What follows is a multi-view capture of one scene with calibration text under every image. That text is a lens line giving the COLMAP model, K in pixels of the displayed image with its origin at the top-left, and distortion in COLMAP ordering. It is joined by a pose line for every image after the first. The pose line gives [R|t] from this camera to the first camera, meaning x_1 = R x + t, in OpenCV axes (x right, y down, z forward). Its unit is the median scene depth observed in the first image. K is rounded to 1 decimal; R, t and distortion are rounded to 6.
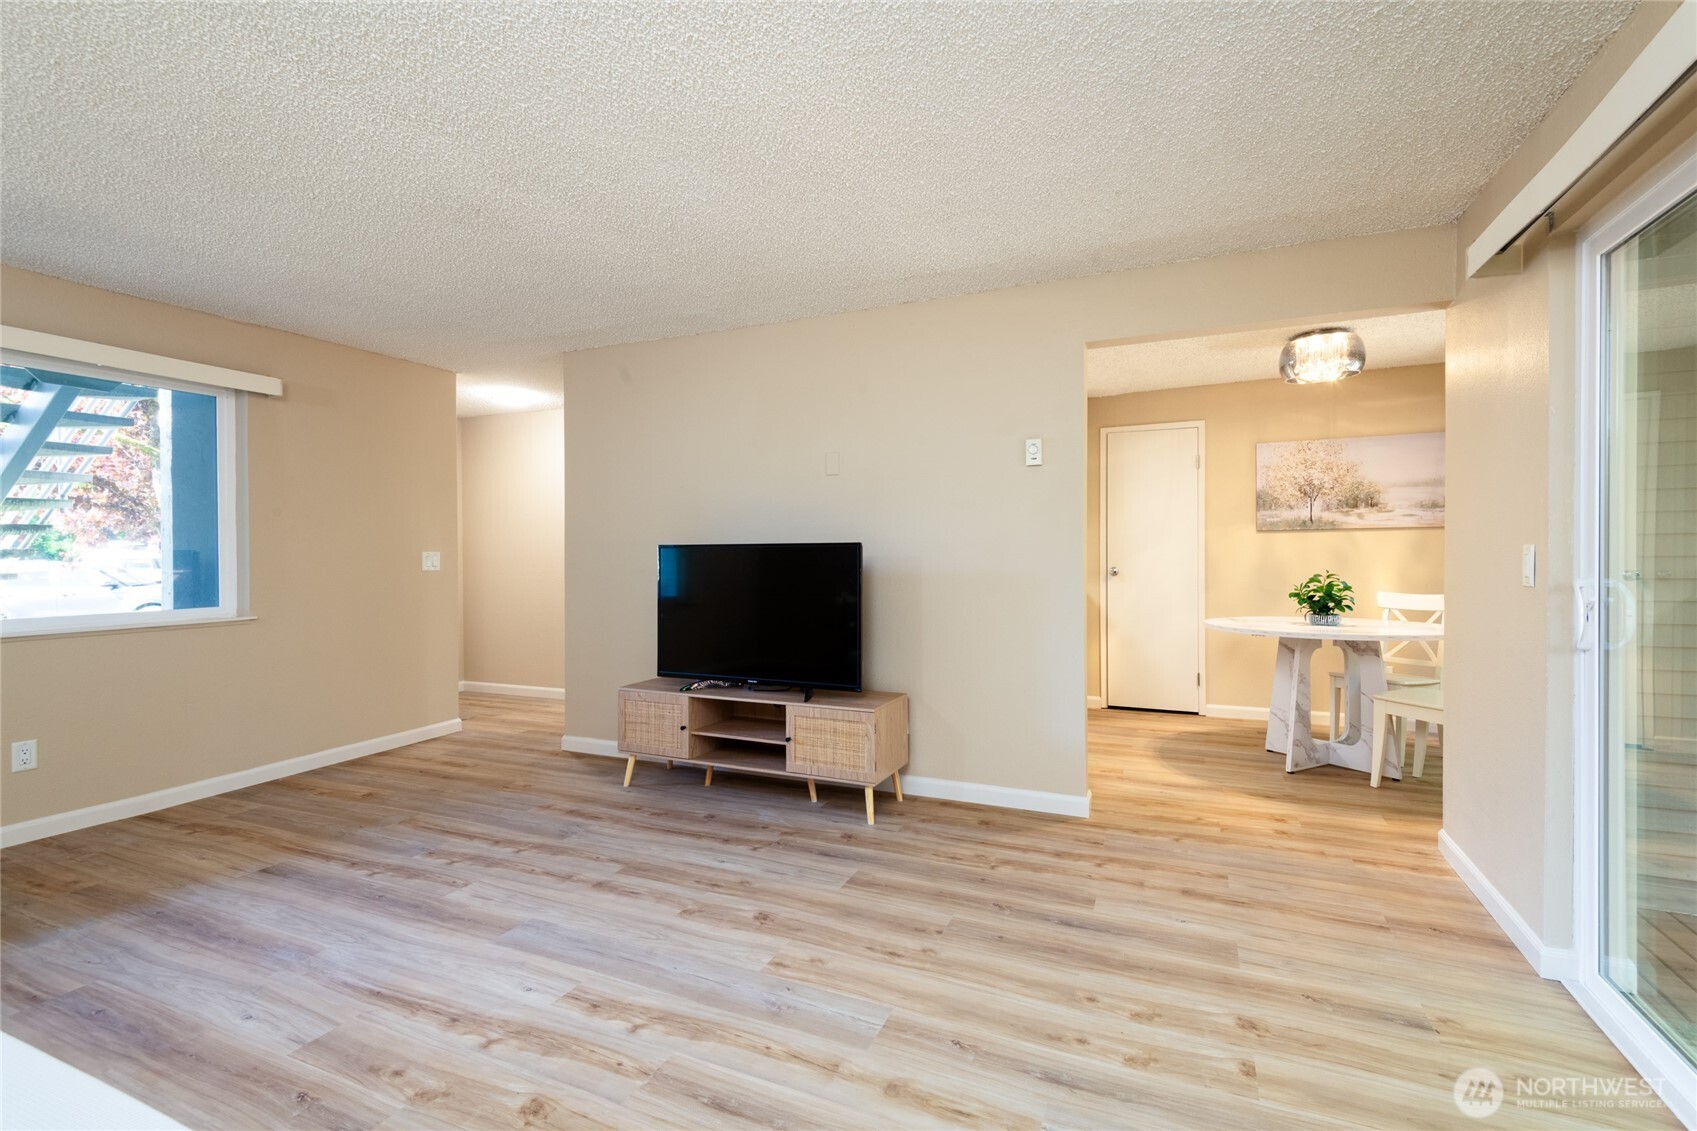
lens RADIAL K [[762.5, 0, 849.5], [0, 762.5, 555.9], [0, 0, 1]] dist [0.036345, -0.024692]
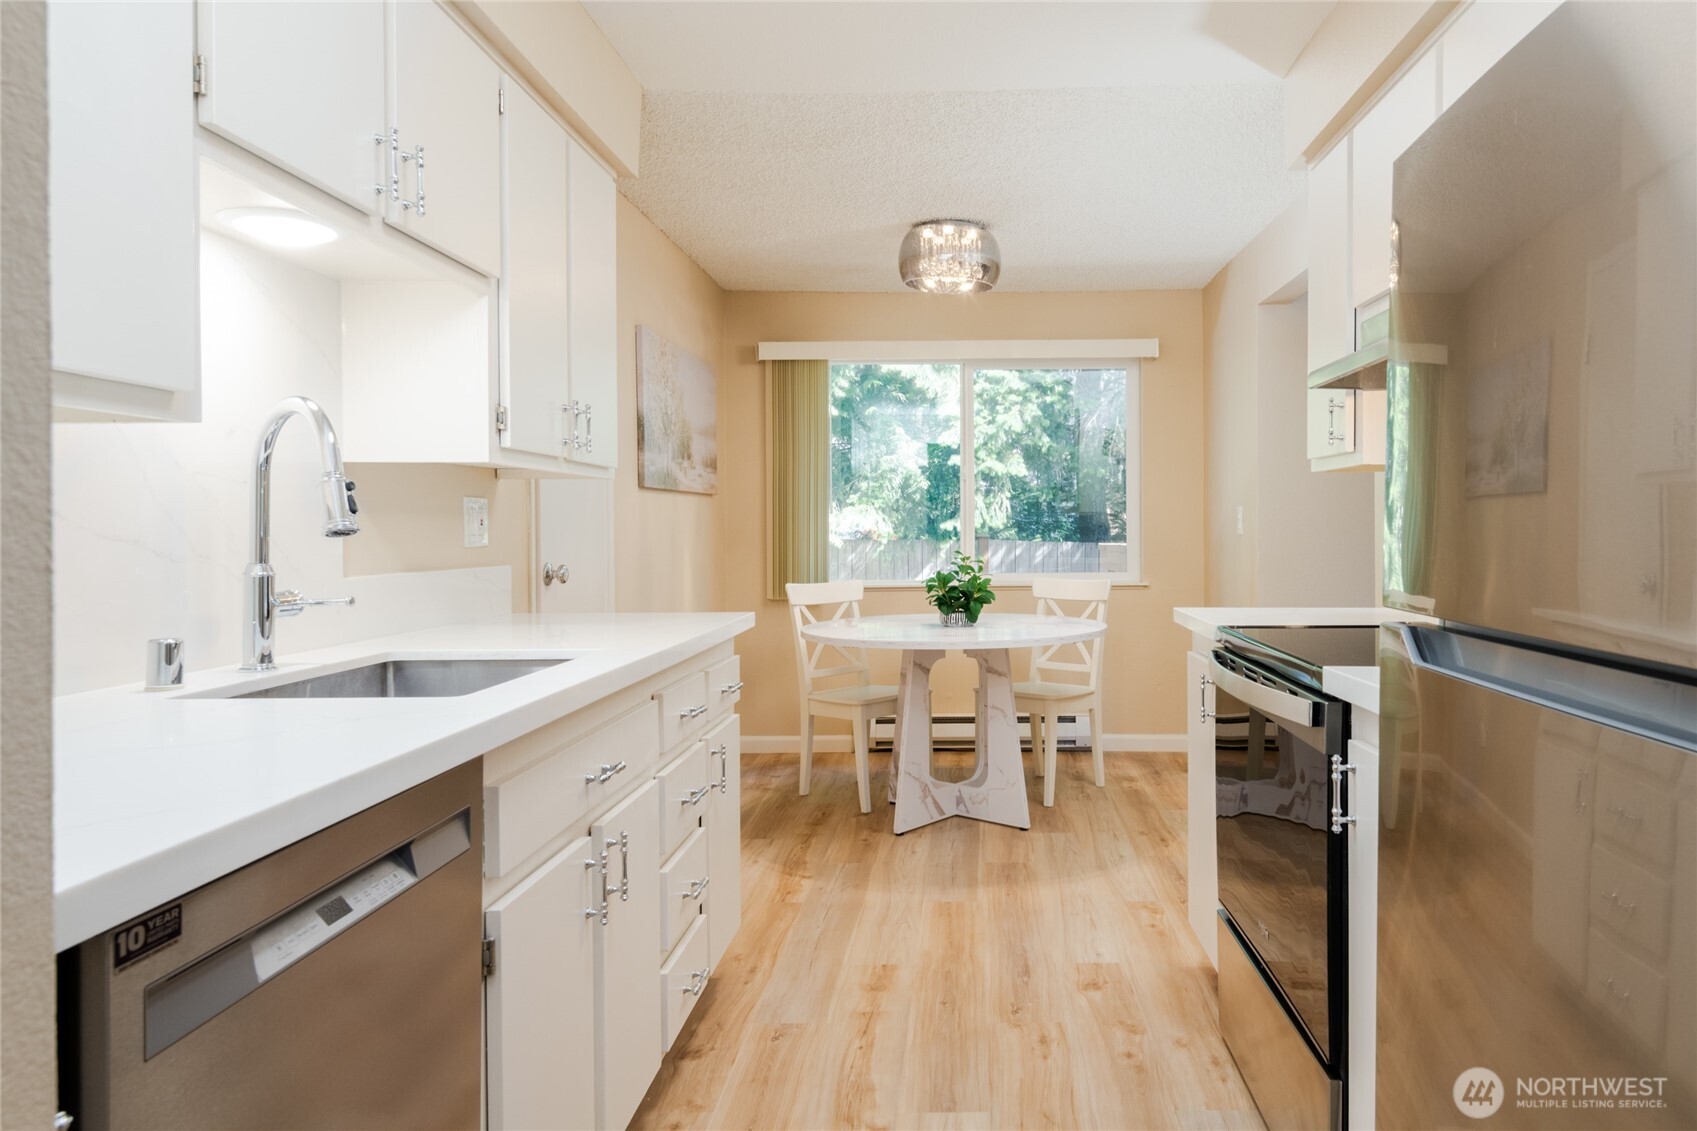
lens RADIAL K [[1120.5, 0, 893.0], [0, 1120.5, 559.9], [0, 0, 1]] dist [0.101146, 0.000595]
pose [[-0.352553, -0.019582, 0.935587, -0.482768], [0.005832, 0.999716, 0.023122, 0.001608], [-0.935773, 0.013608, -0.352339, 1.897155]]
